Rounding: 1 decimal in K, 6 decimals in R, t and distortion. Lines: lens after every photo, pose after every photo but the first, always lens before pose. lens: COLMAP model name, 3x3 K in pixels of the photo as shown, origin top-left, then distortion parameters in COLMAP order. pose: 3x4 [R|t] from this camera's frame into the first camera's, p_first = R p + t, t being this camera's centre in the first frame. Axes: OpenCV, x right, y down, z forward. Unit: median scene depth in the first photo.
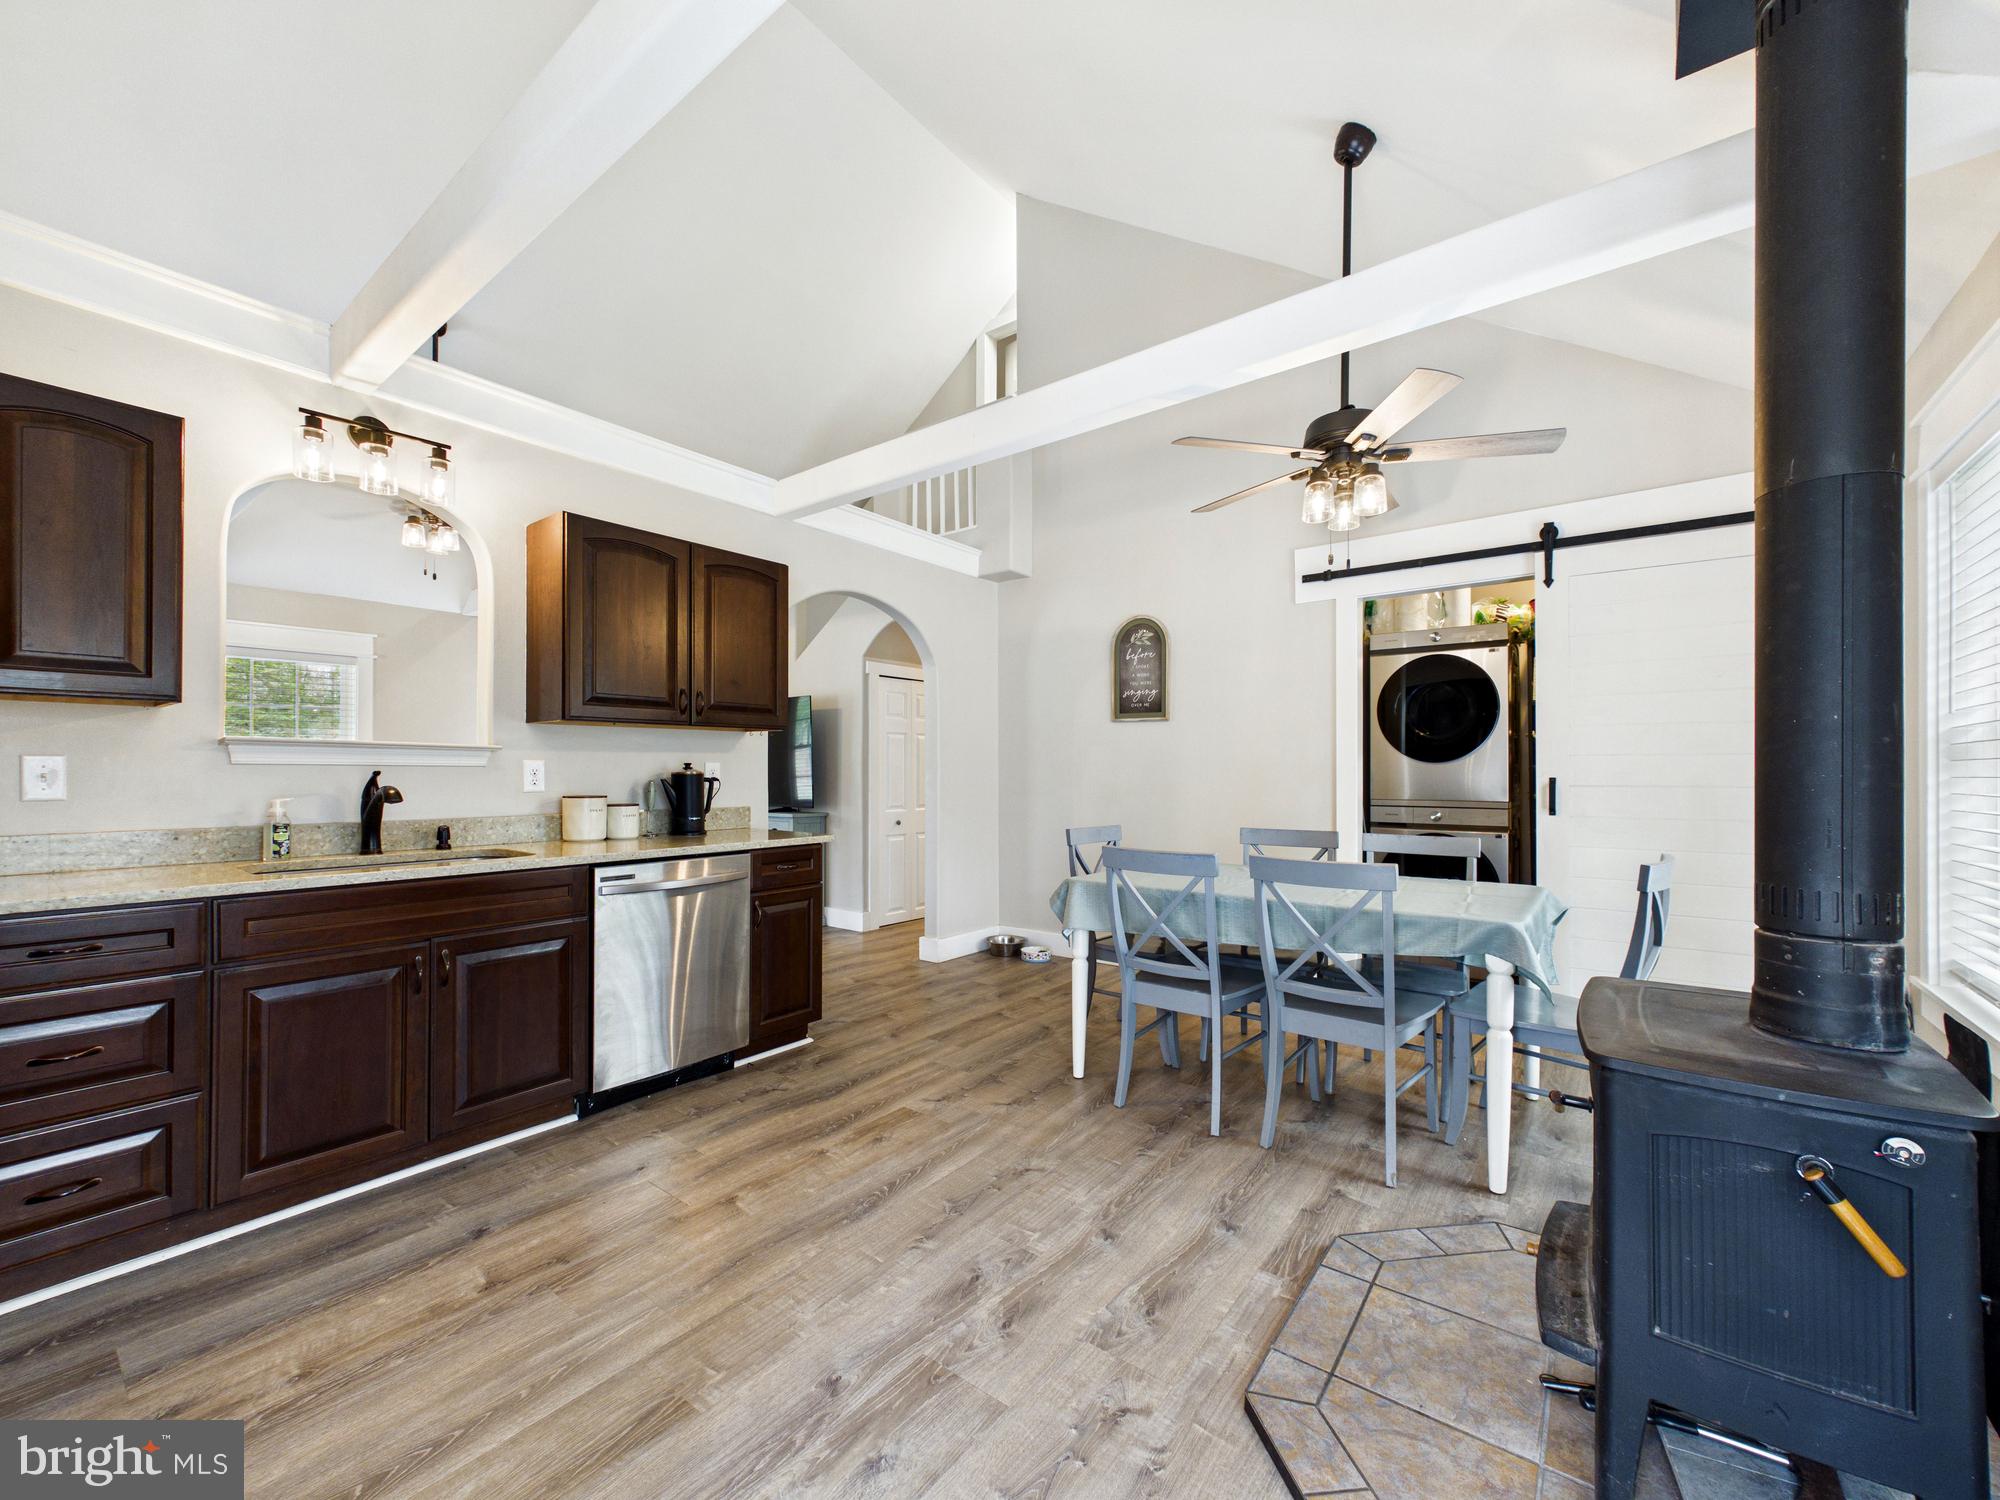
lens RADIAL K [[811.9, 0, 993.9], [0, 811.9, 757.4], [0, 0, 1]] dist [-0.003775, -0.000082]
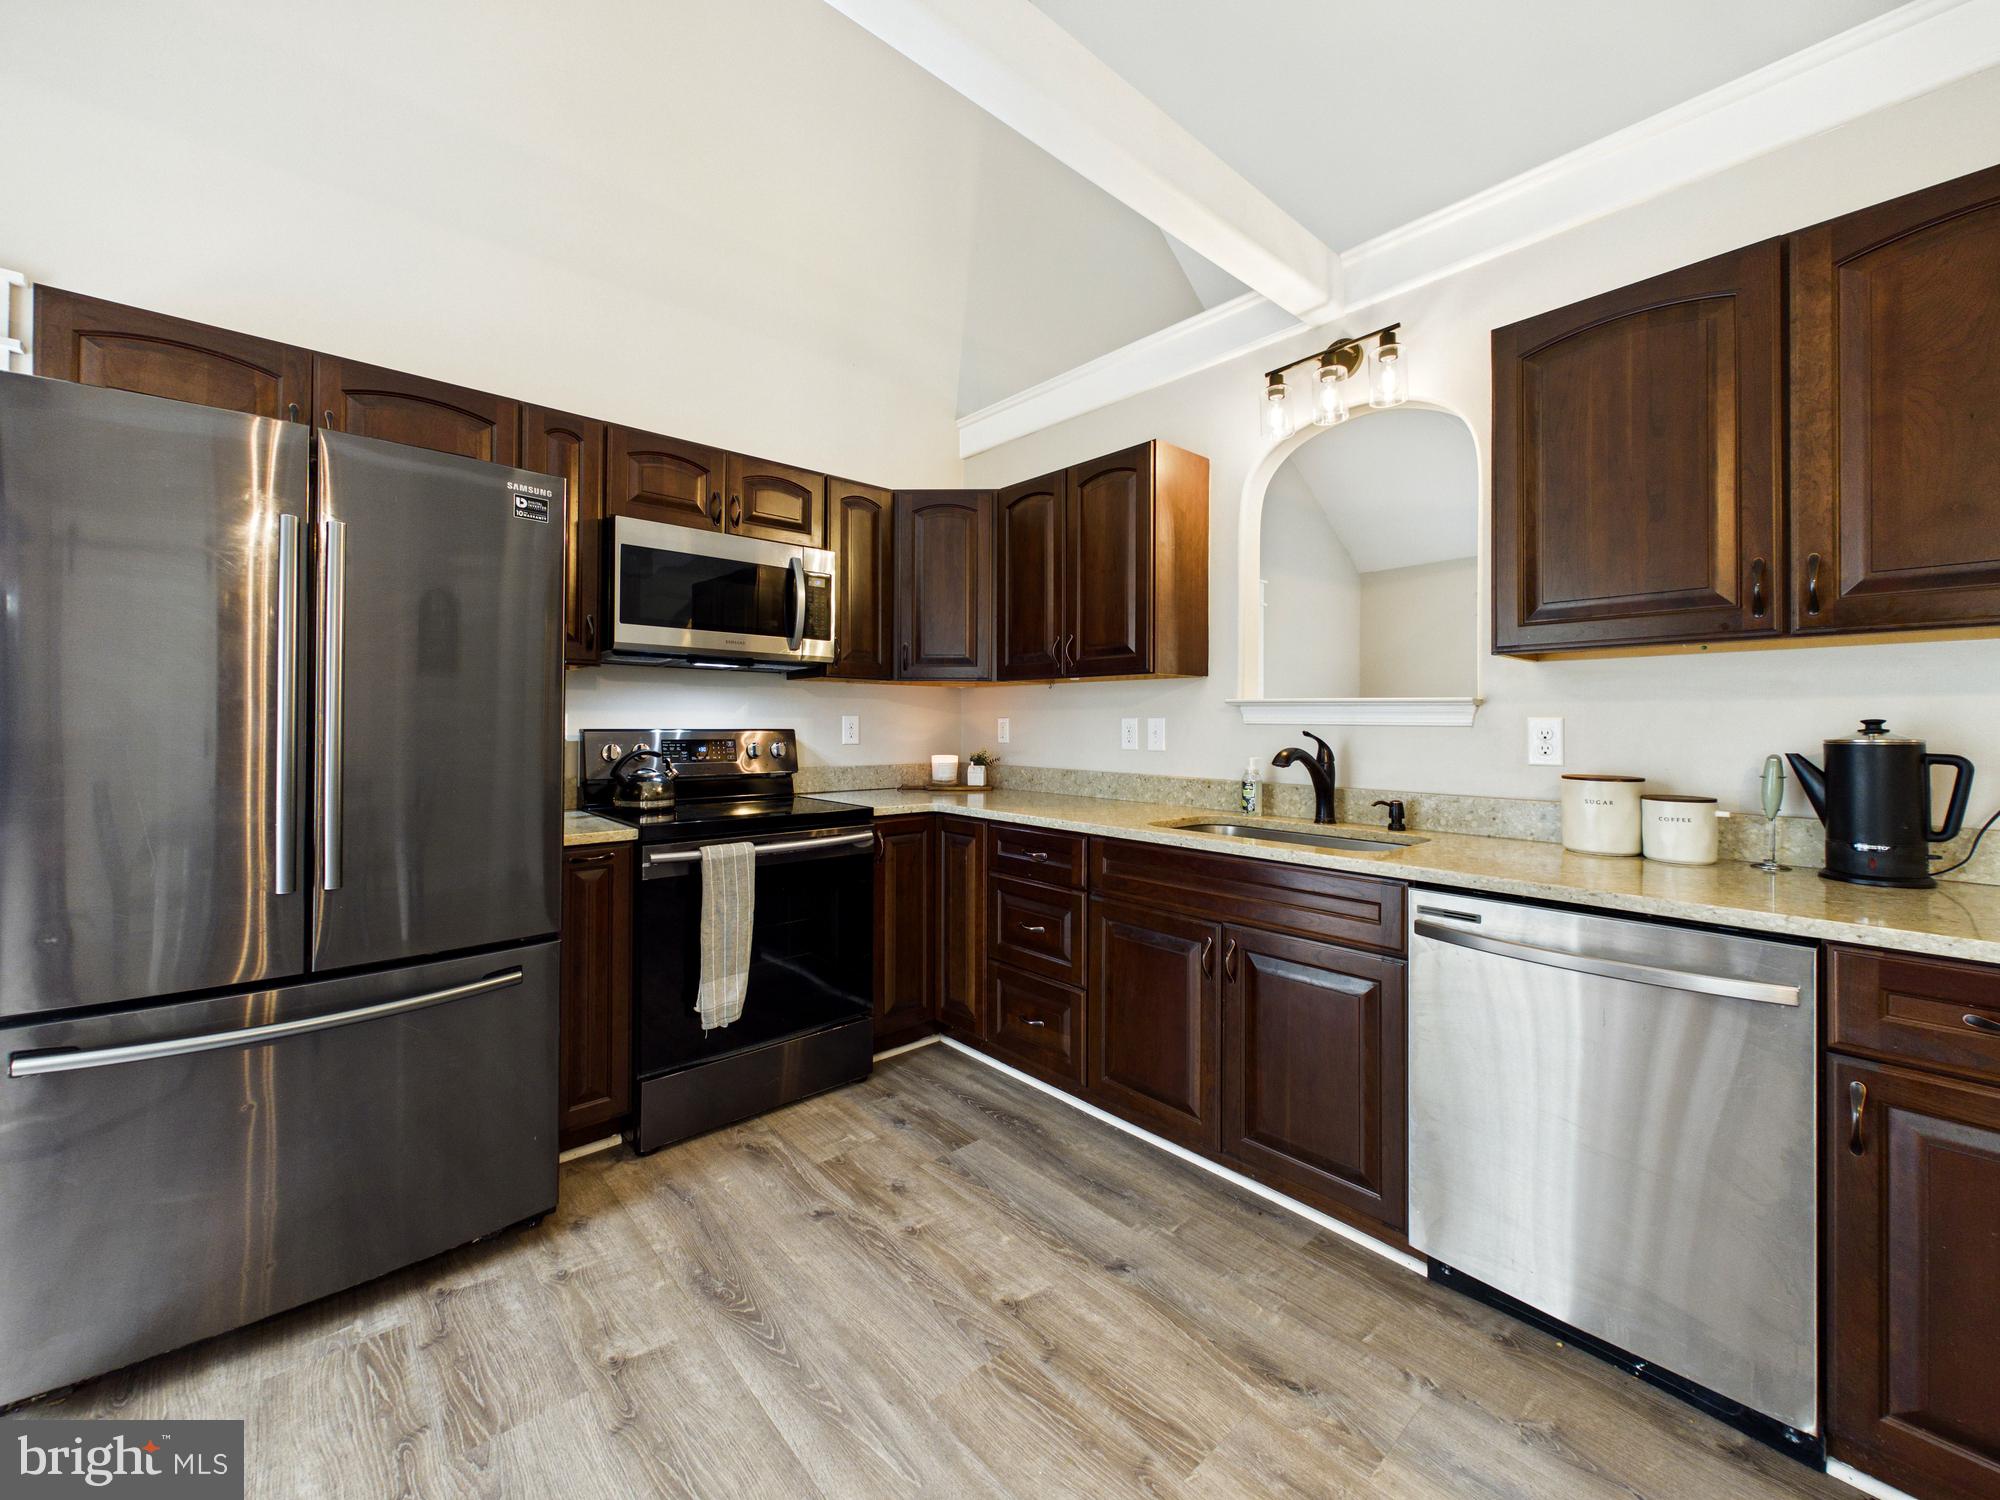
lens RADIAL K [[811.9, 0, 1021.5], [0, 811.9, 723.3], [0, 0, 1]] dist [-0.003775, -0.000082]
pose [[-0.177756, -0.006730, -0.984052, 0.197338], [0.005139, 0.999957, -0.007767, 0.014514], [0.984061, -0.006438, -0.177714, 0.897872]]
